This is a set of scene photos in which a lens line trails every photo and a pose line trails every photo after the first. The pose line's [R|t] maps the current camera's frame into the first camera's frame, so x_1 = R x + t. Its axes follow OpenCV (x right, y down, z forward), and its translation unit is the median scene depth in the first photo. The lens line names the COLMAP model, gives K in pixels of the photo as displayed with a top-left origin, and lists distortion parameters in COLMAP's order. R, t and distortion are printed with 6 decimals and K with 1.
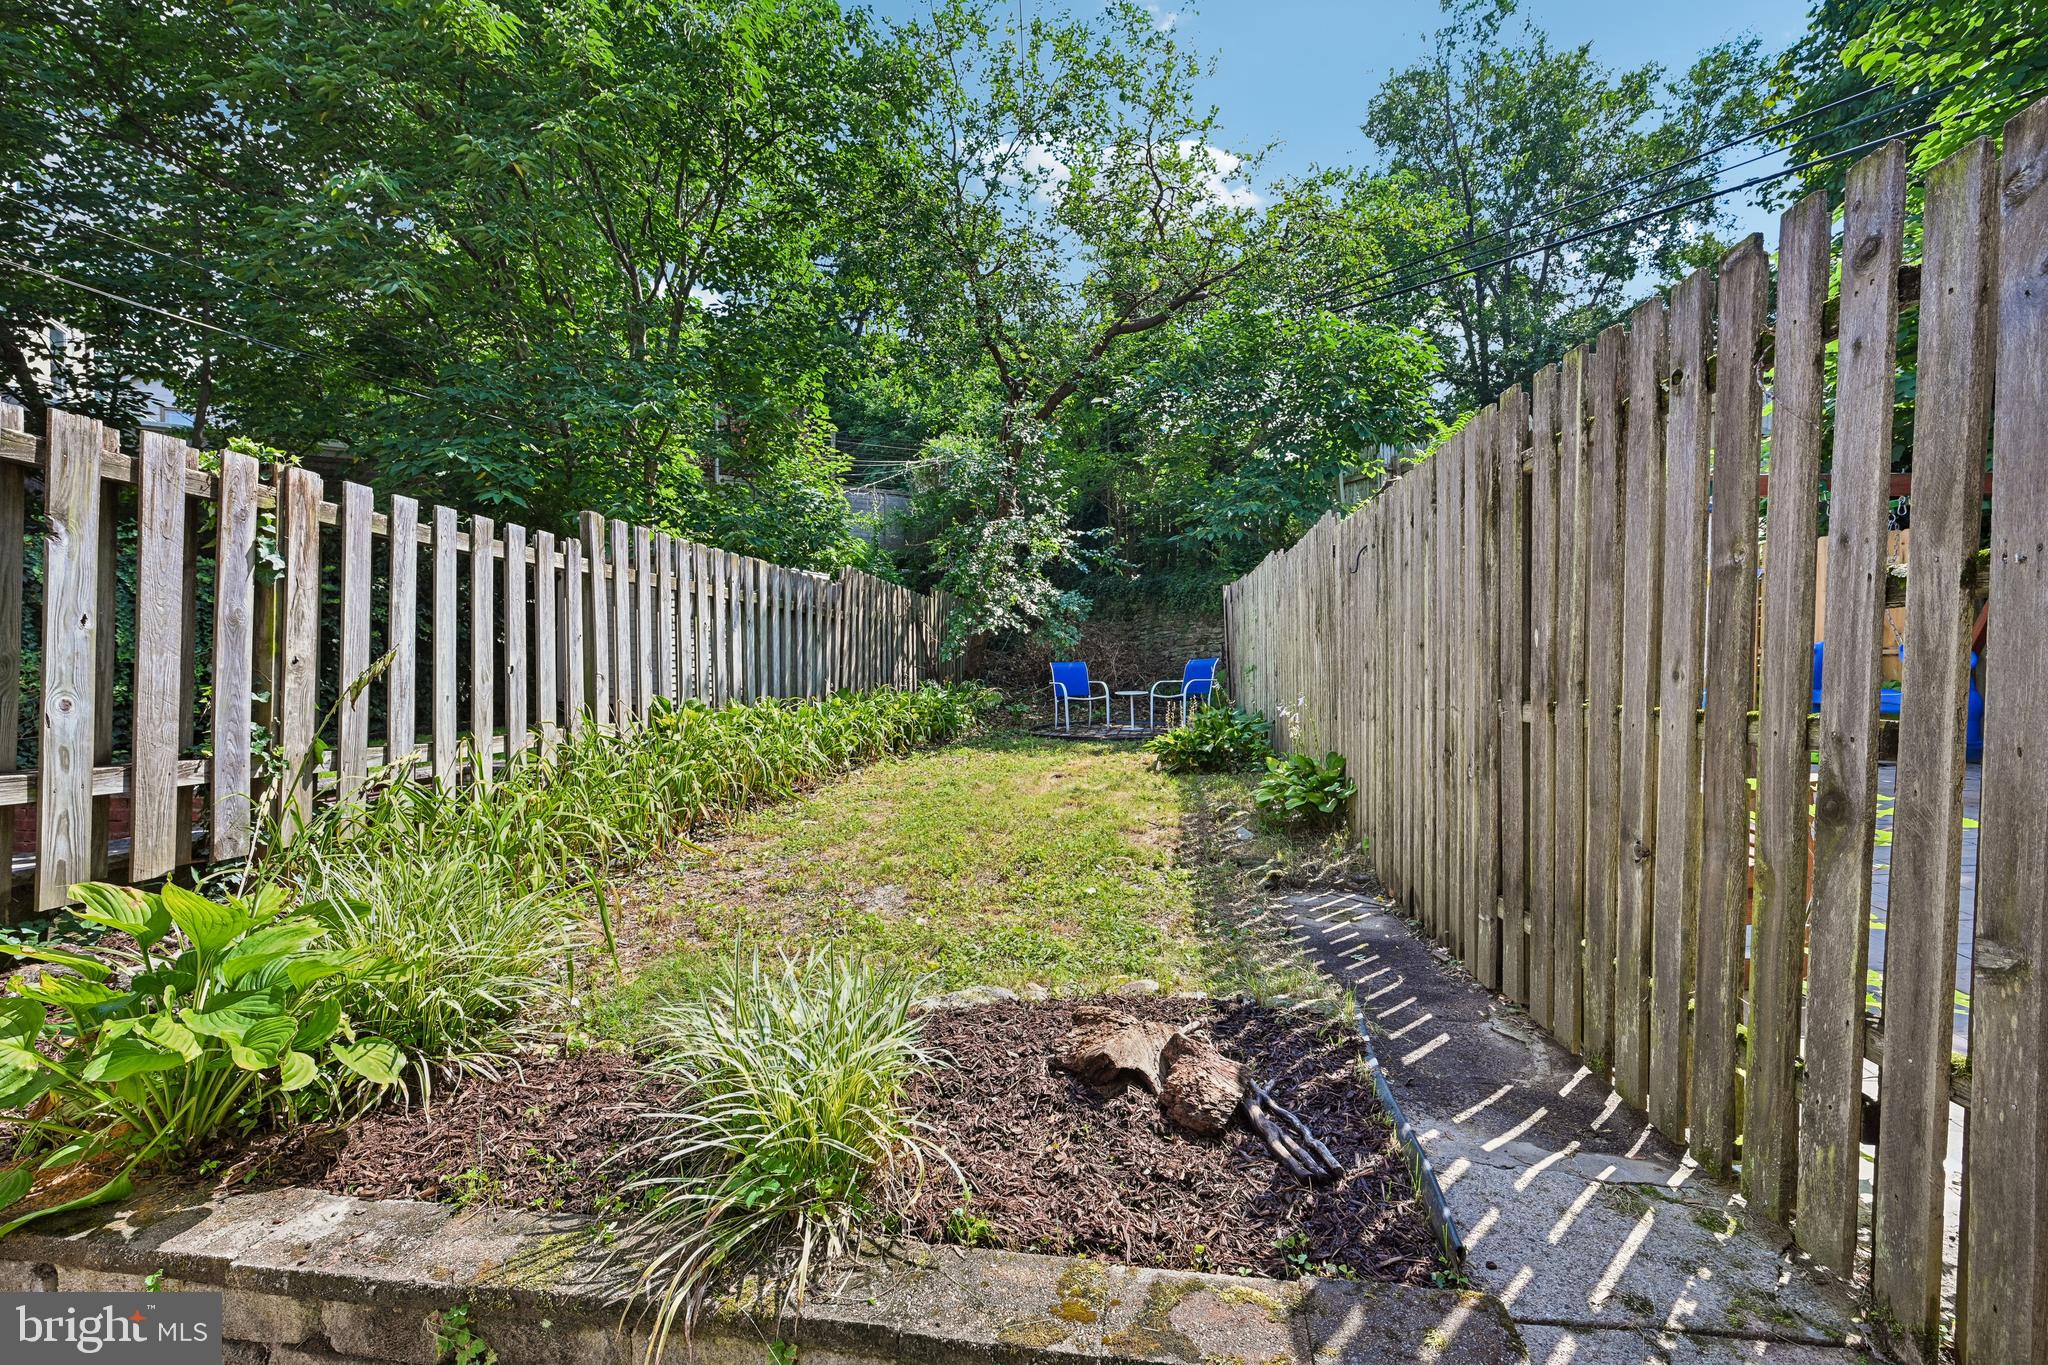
lens RADIAL K [[913.8, 0, 1025.4], [0, 913.8, 731.6], [0, 0, 1]] dist [-0.002174, -0.000378]
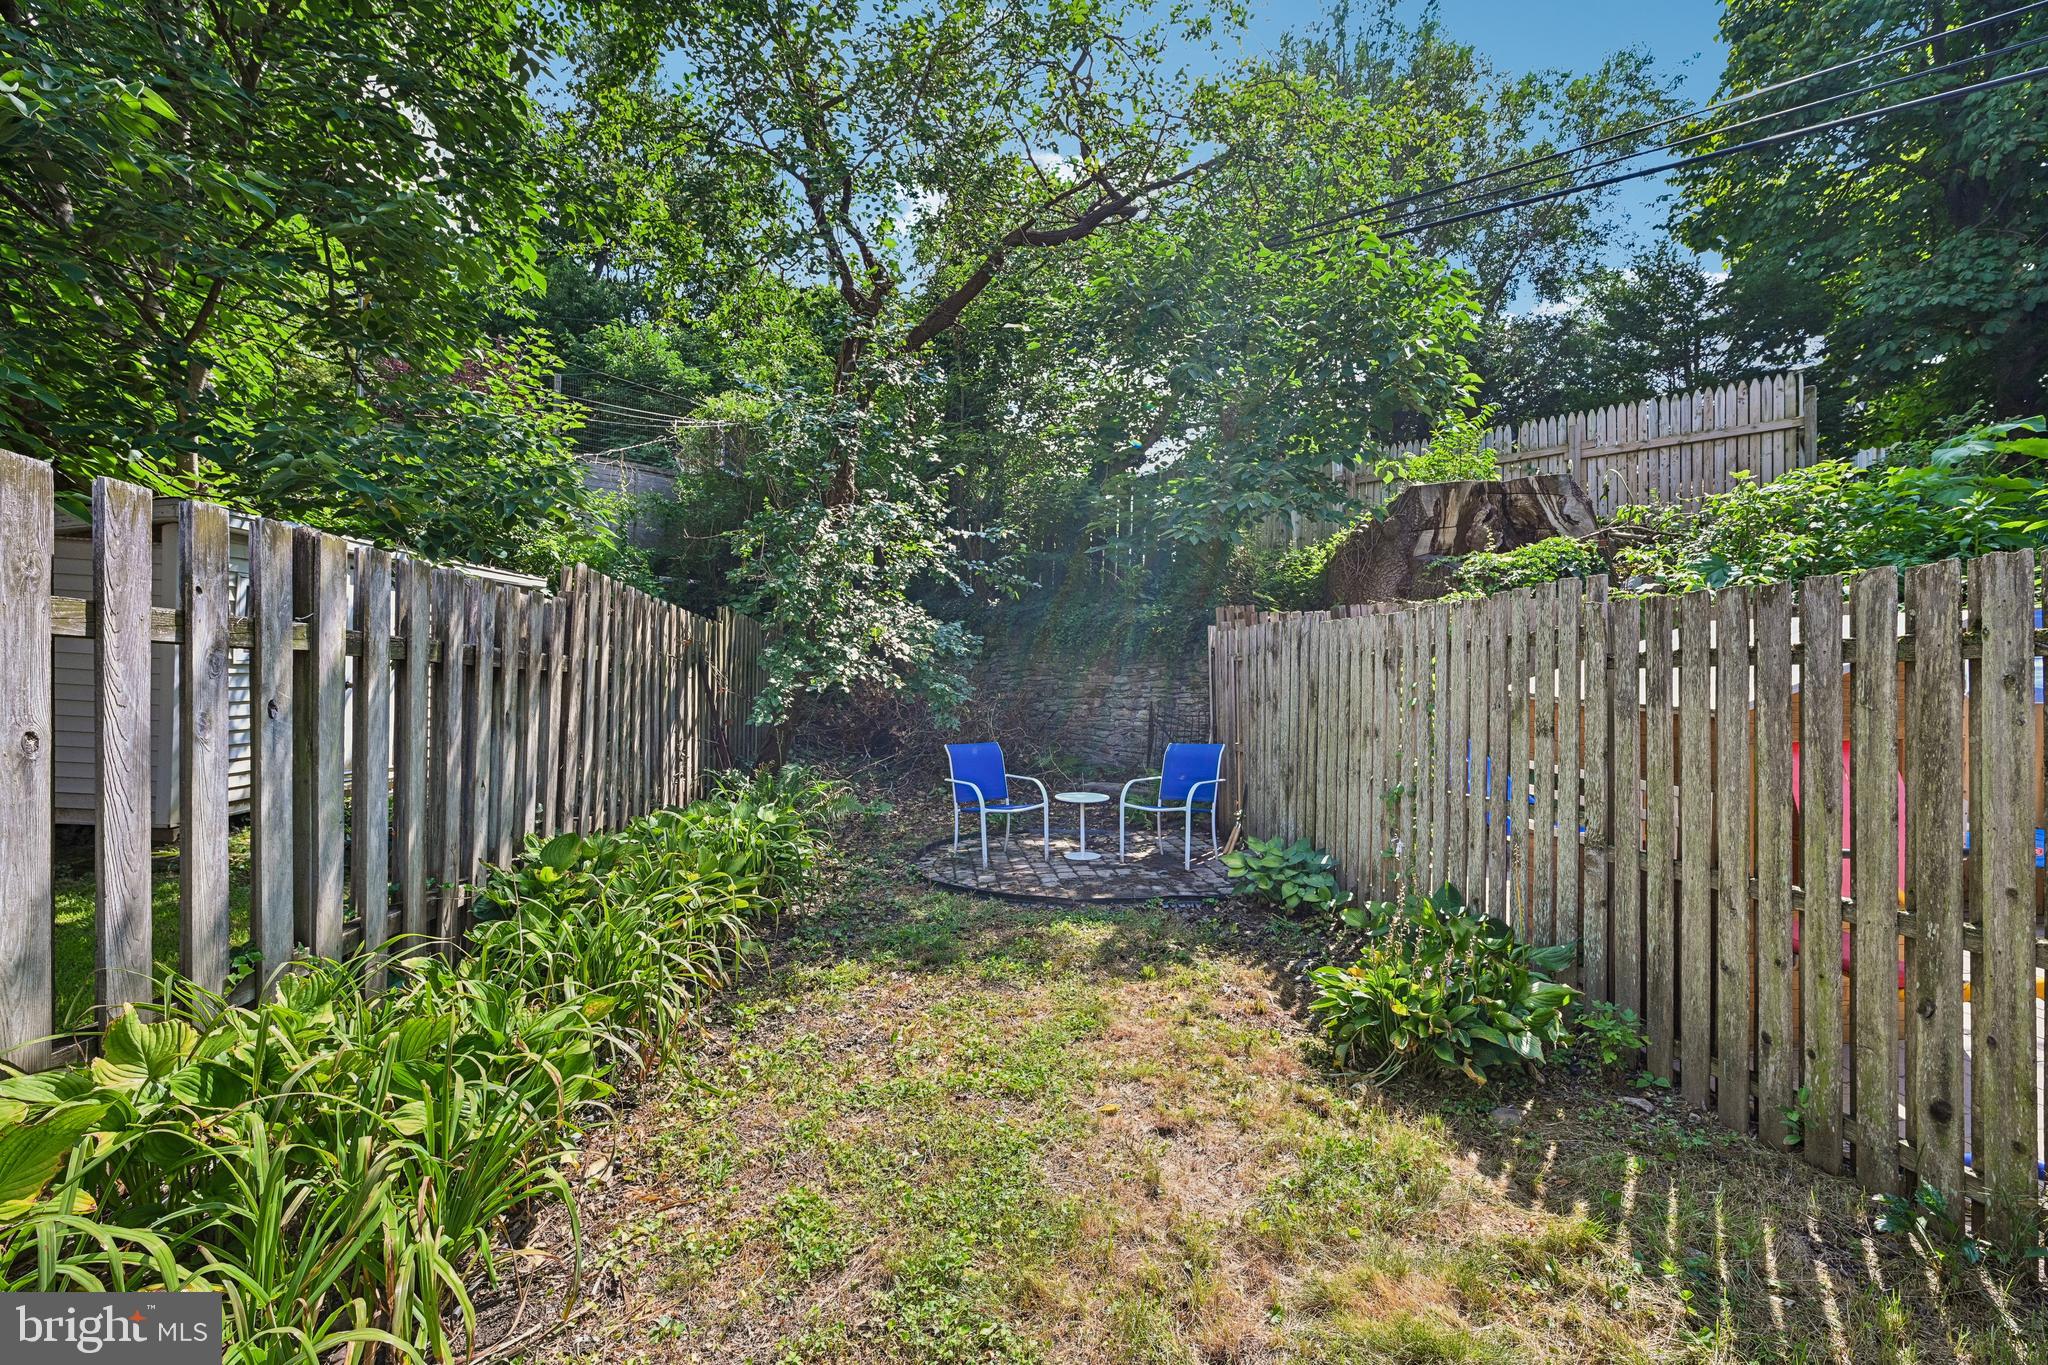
lens RADIAL K [[913.8, 0, 1025.4], [0, 913.8, 731.6], [0, 0, 1]] dist [-0.002174, -0.000378]
pose [[0.965585, 0.004971, 0.260041, -0.069671], [-0.000121, 0.999826, -0.018664, -0.064394], [-0.260088, 0.017990, 0.965417, 0.361873]]
